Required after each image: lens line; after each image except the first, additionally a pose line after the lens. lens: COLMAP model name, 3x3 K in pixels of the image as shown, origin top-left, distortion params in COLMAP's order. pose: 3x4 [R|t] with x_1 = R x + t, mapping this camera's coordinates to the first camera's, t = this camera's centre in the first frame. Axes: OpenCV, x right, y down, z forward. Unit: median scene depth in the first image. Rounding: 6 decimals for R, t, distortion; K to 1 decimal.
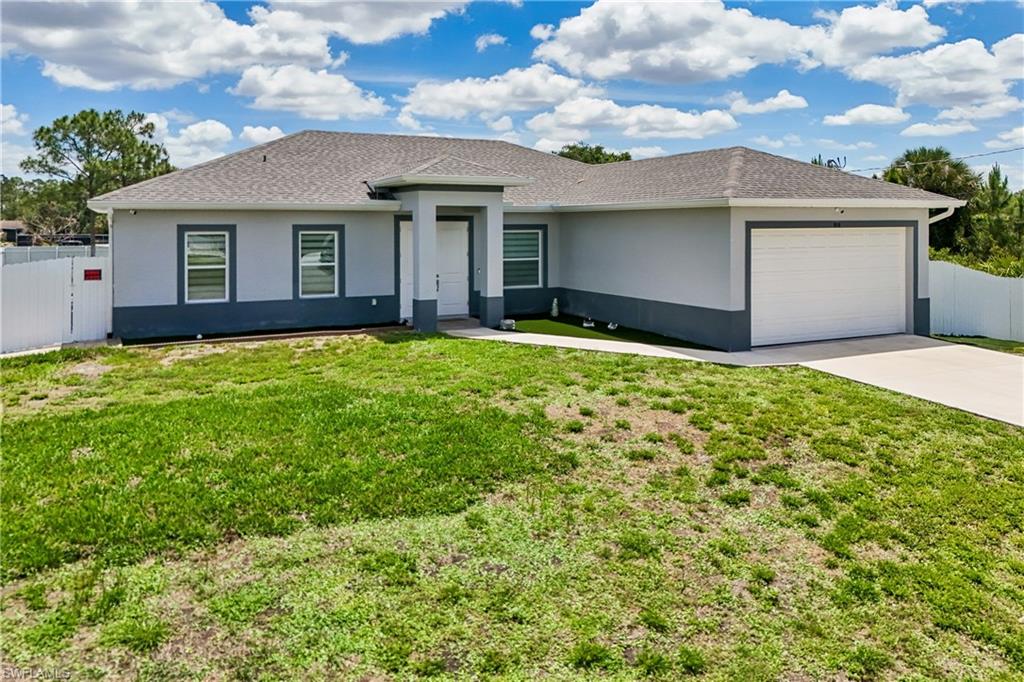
lens RADIAL K [[767.5, 0, 513.6], [0, 767.5, 300.5], [0, 0, 1]] dist [0.110359, -0.168571]
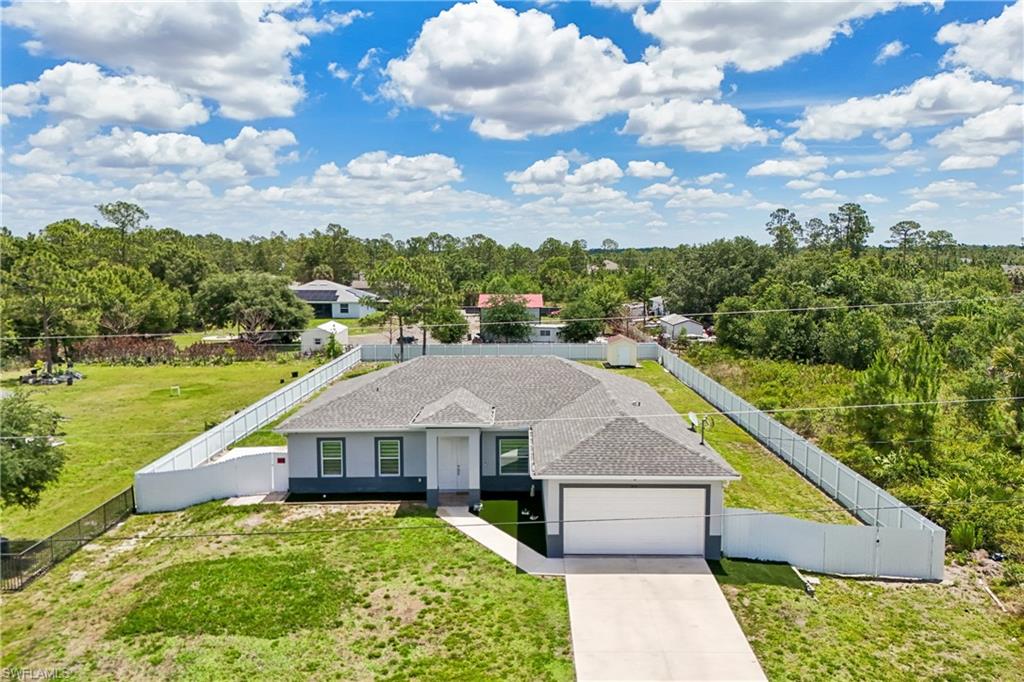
lens RADIAL K [[761.8, 0, 511.9], [0, 761.8, 318.1], [0, 0, 1]] dist [0.082037, -0.096084]
pose [[0.884886, 0.033998, -0.464565, 0.804958], [-0.039365, 0.999223, -0.001854, -0.375014], [0.464141, 0.019929, 0.885537, -0.442340]]
